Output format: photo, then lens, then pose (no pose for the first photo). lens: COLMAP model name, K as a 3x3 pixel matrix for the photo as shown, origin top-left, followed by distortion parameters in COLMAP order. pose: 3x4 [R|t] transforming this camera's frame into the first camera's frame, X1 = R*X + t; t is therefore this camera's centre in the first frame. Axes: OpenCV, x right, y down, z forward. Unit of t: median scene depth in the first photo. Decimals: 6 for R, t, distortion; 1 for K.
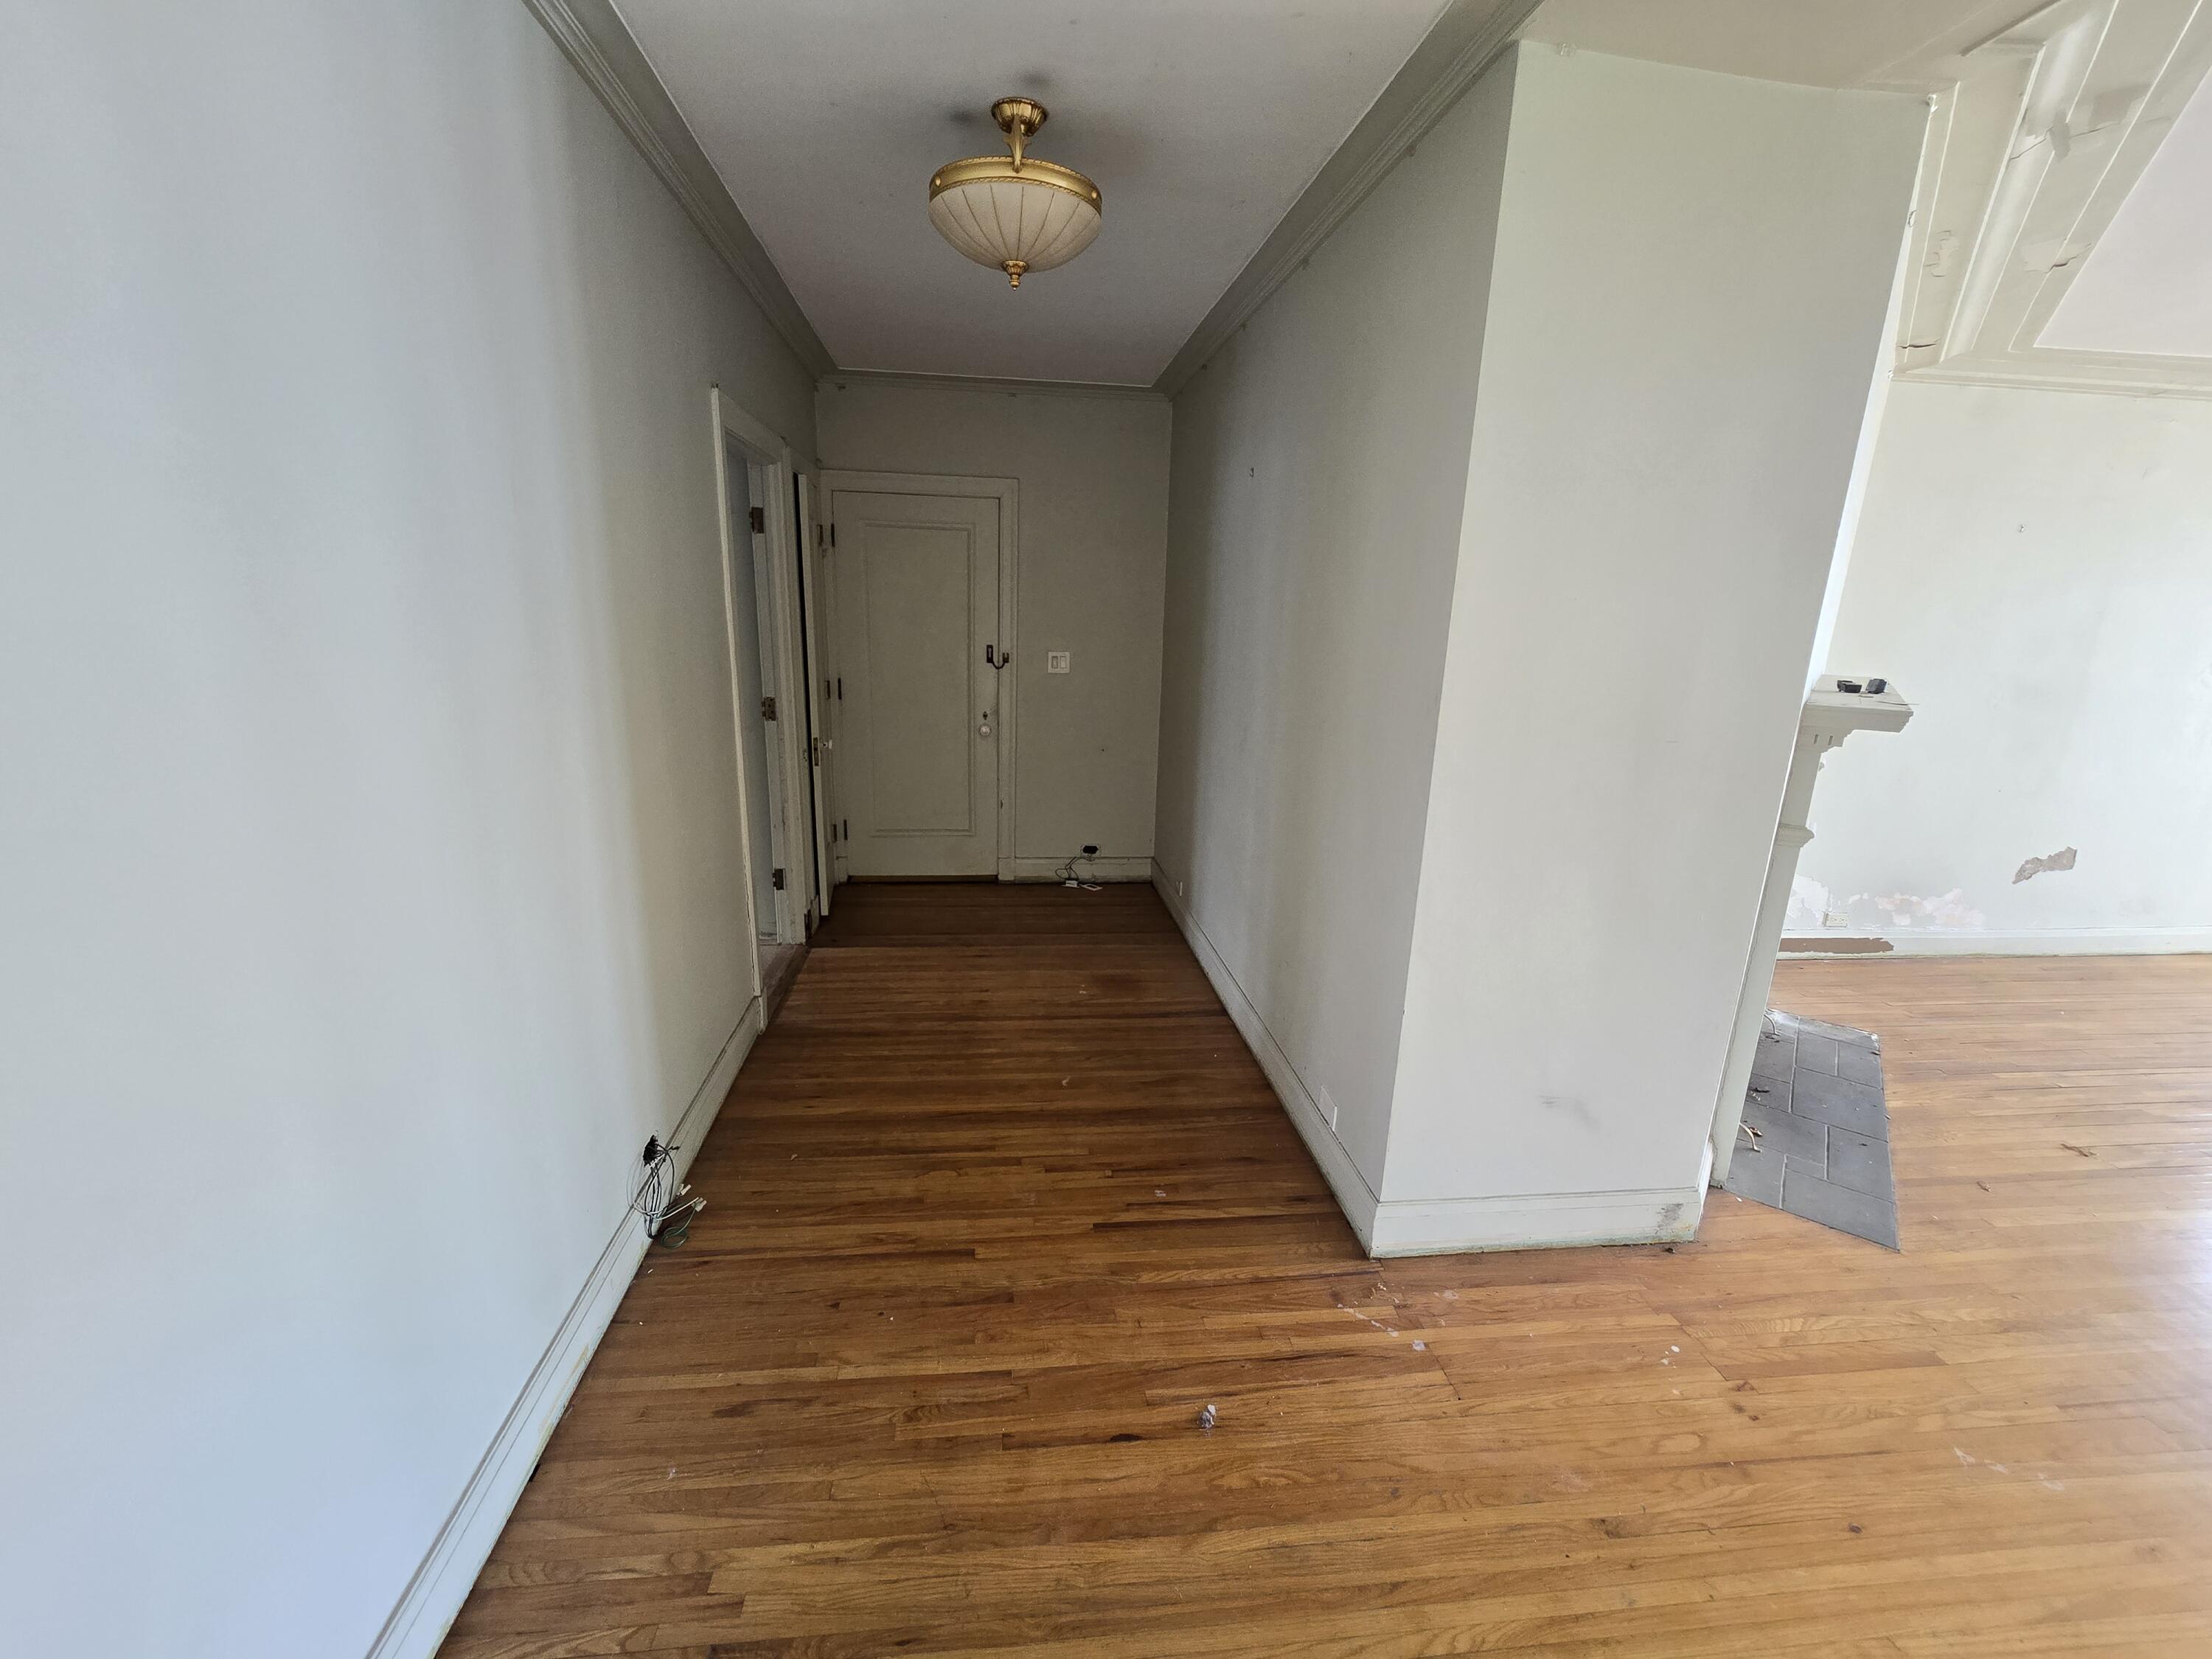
lens RADIAL K [[903.8, 0, 1114.3], [0, 903.8, 837.8], [0, 0, 1]] dist [-0.001132, 0.002245]
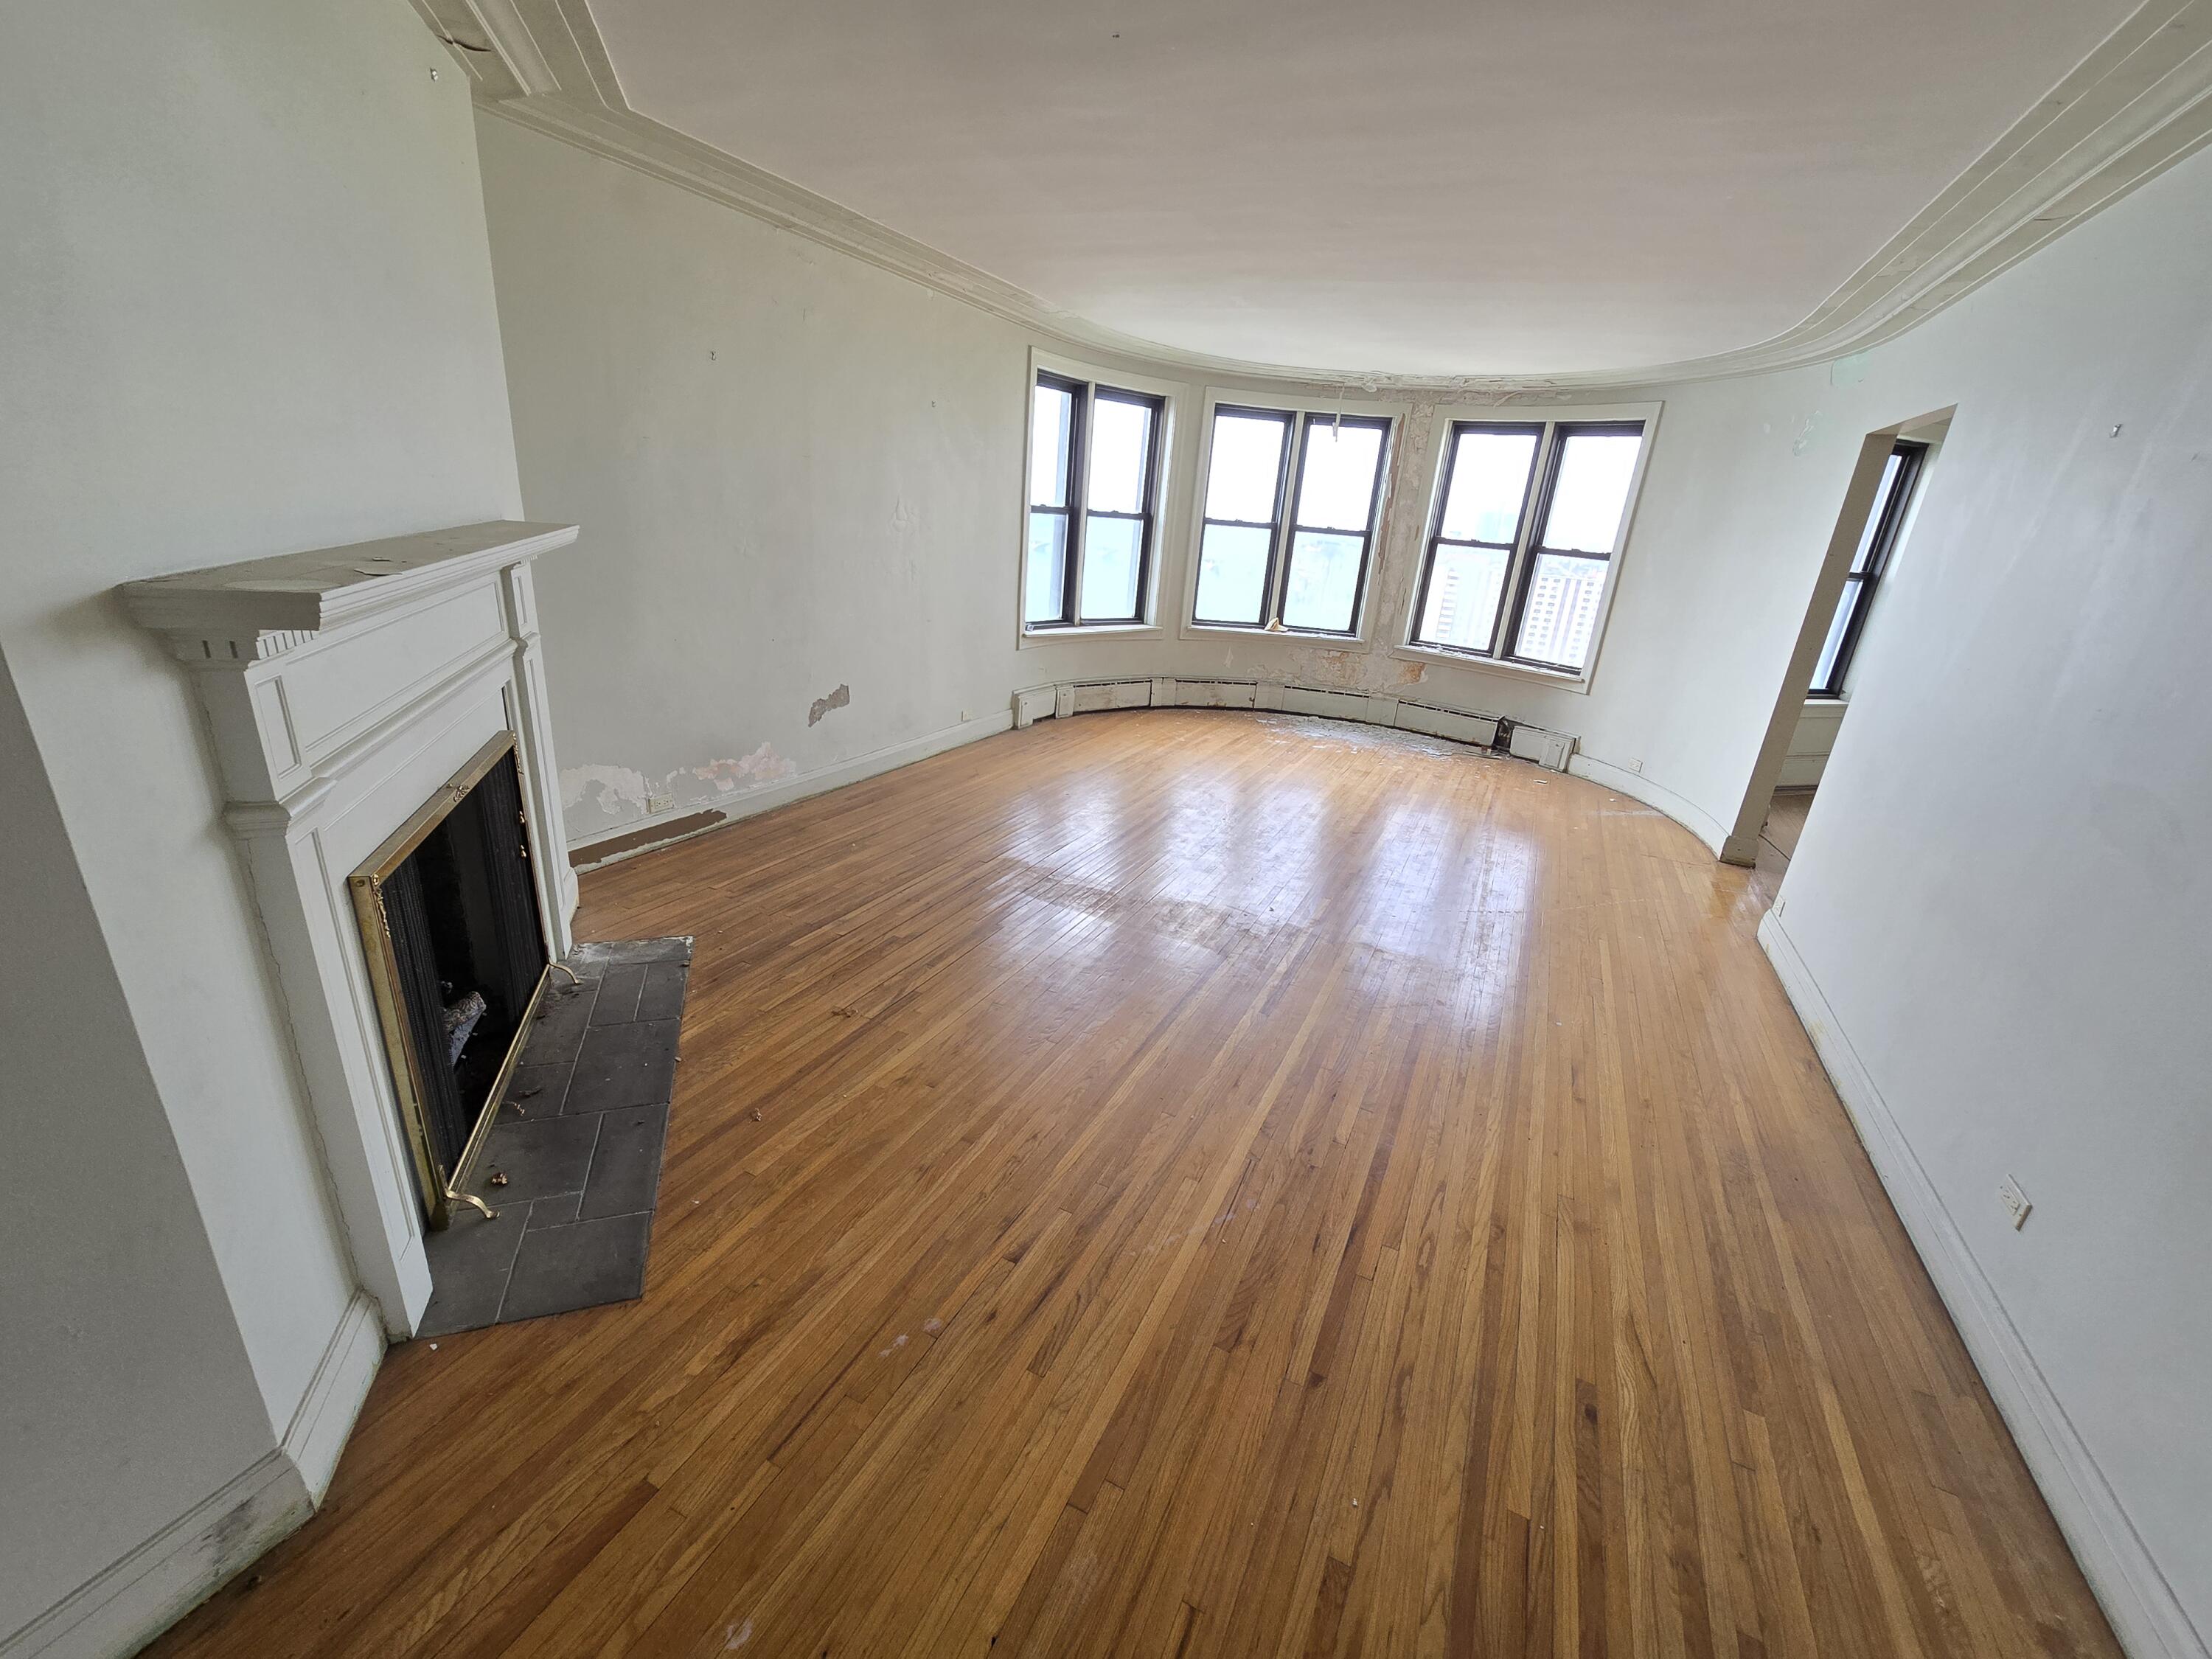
lens RADIAL K [[903.8, 0, 1105.8], [0, 903.8, 831.7], [0, 0, 1]] dist [-0.001132, 0.002245]
pose [[0.536104, -0.276833, 0.797468, 0.393768], [0.148236, 0.960891, 0.233911, -0.033739], [-0.831034, -0.007187, 0.556175, 0.165649]]
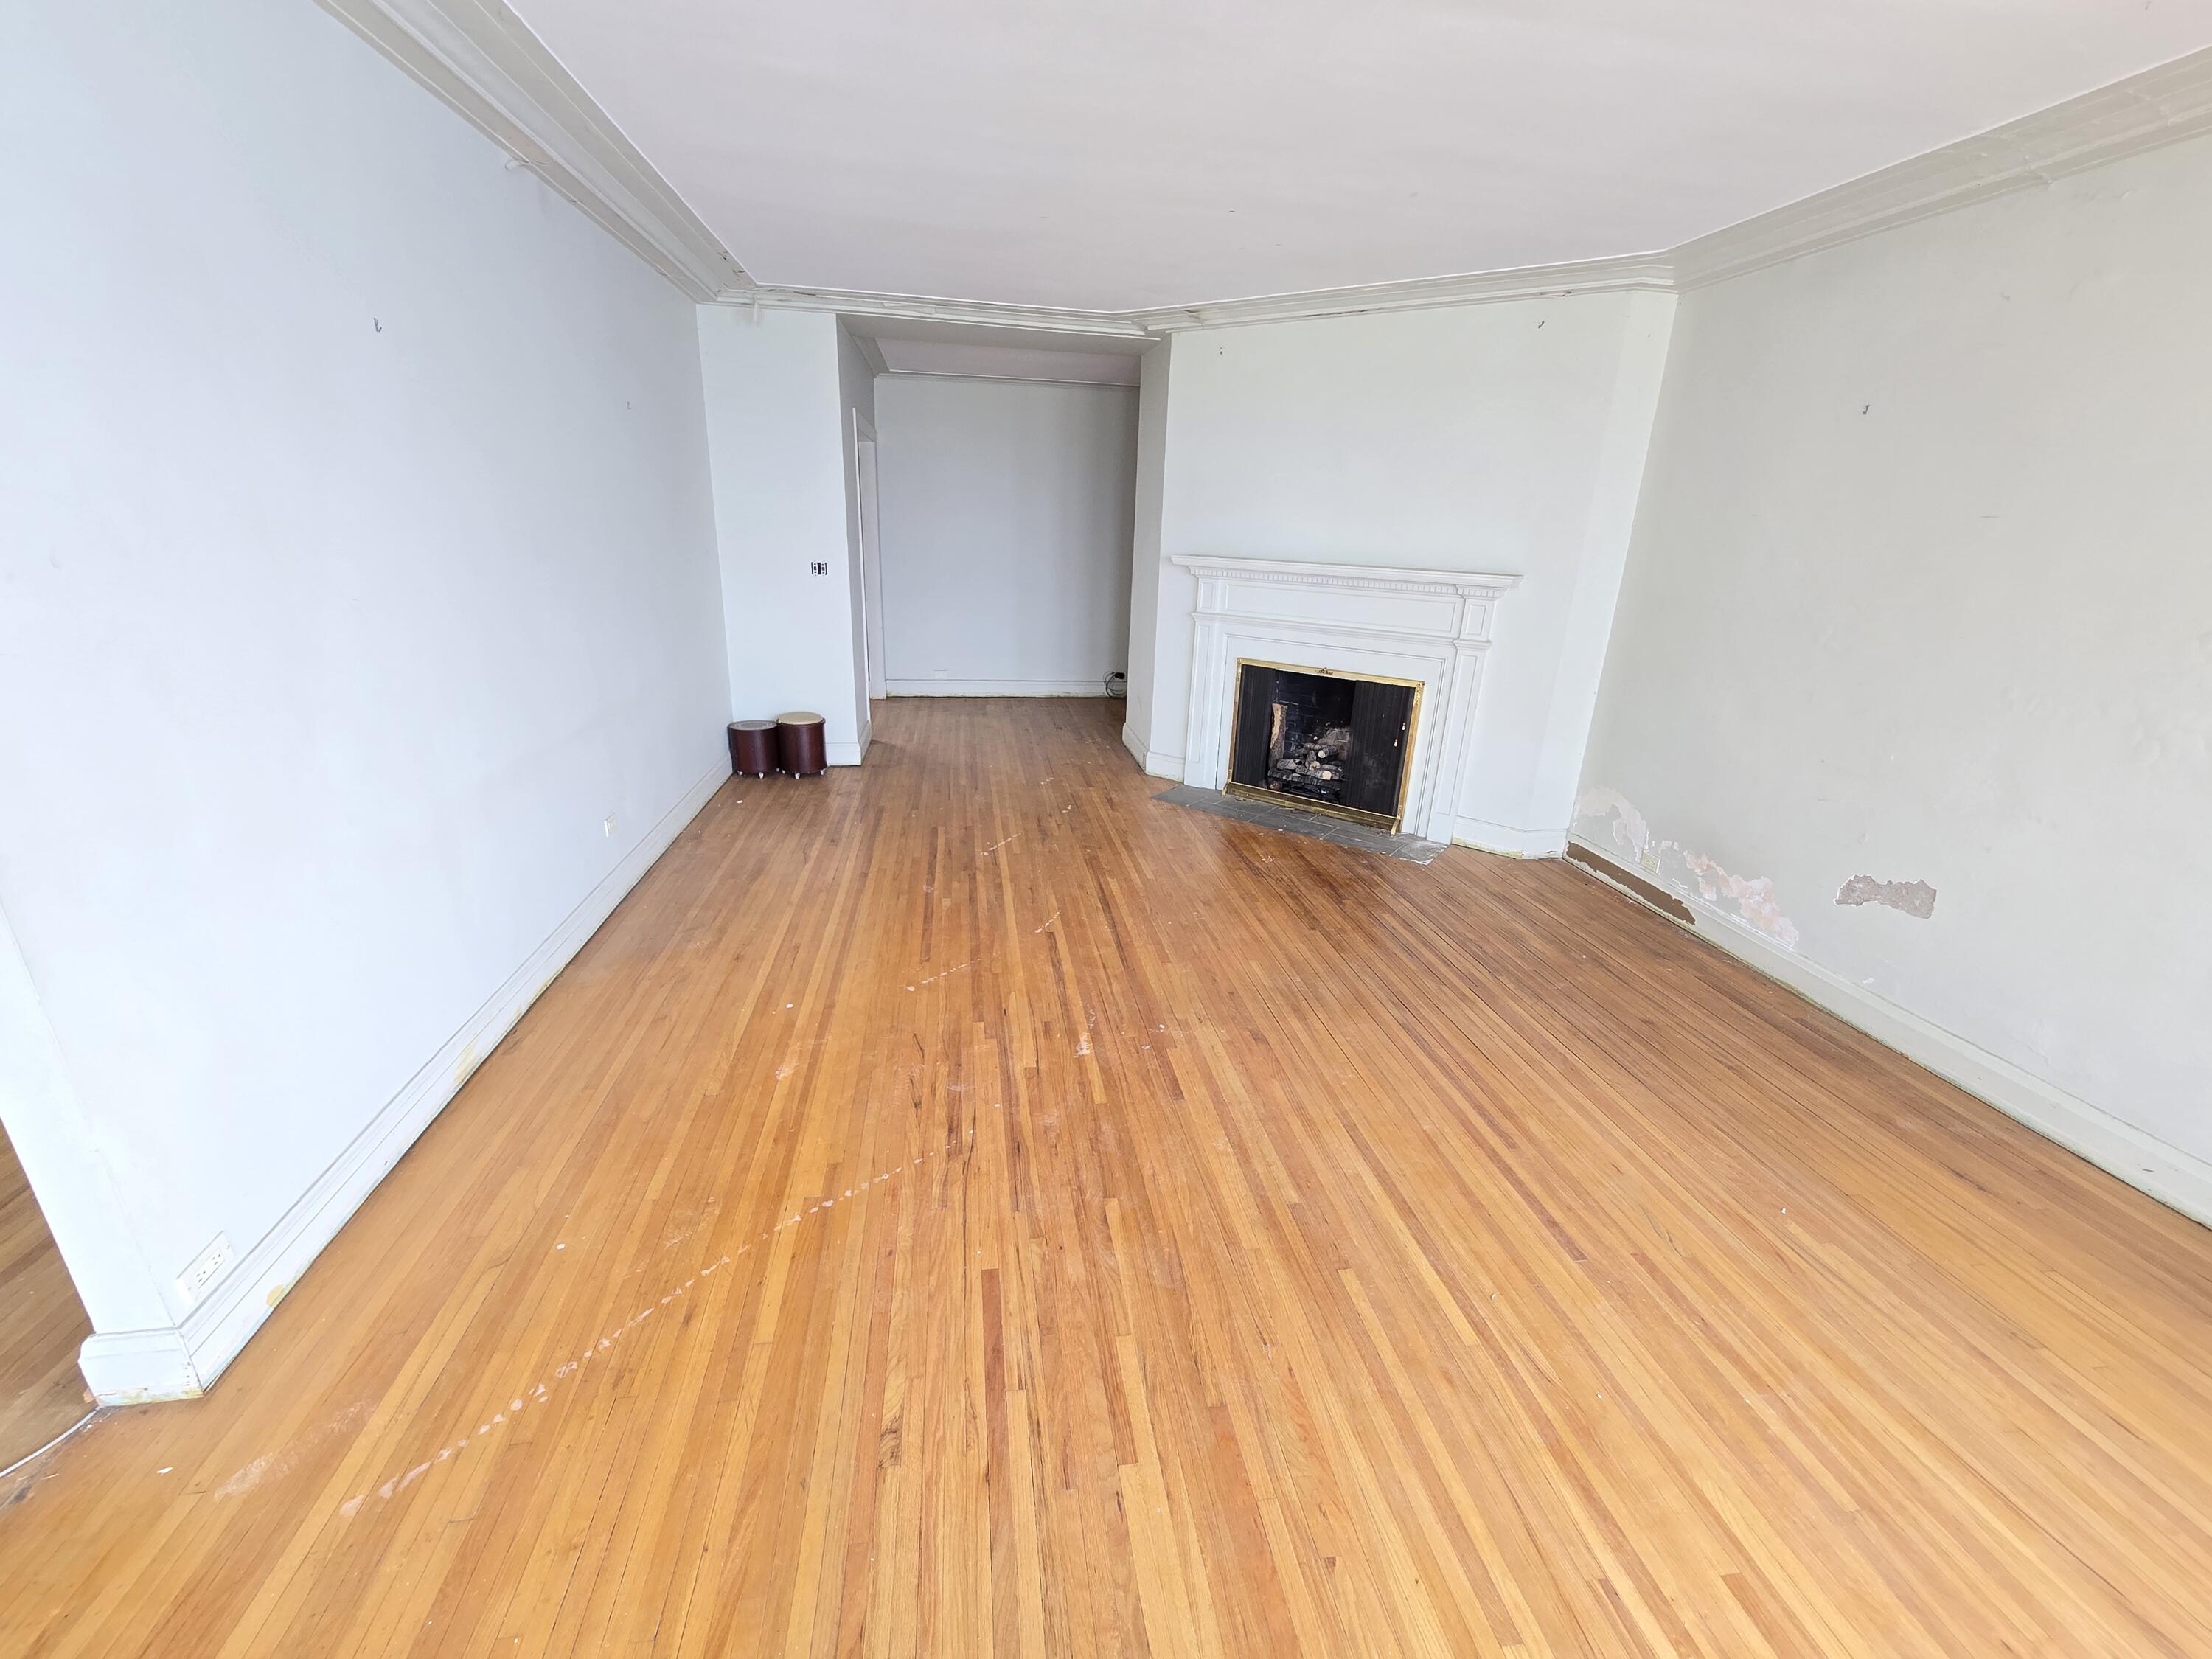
lens RADIAL K [[903.8, 0, 1098.0], [0, 903.8, 834.6], [0, 0, 1]] dist [-0.001132, 0.002245]
pose [[0.032286, 0.300704, -0.953171, 2.100618], [-0.282695, 0.917474, 0.279867, -0.043645], [0.958666, 0.260421, 0.114629, 0.433020]]
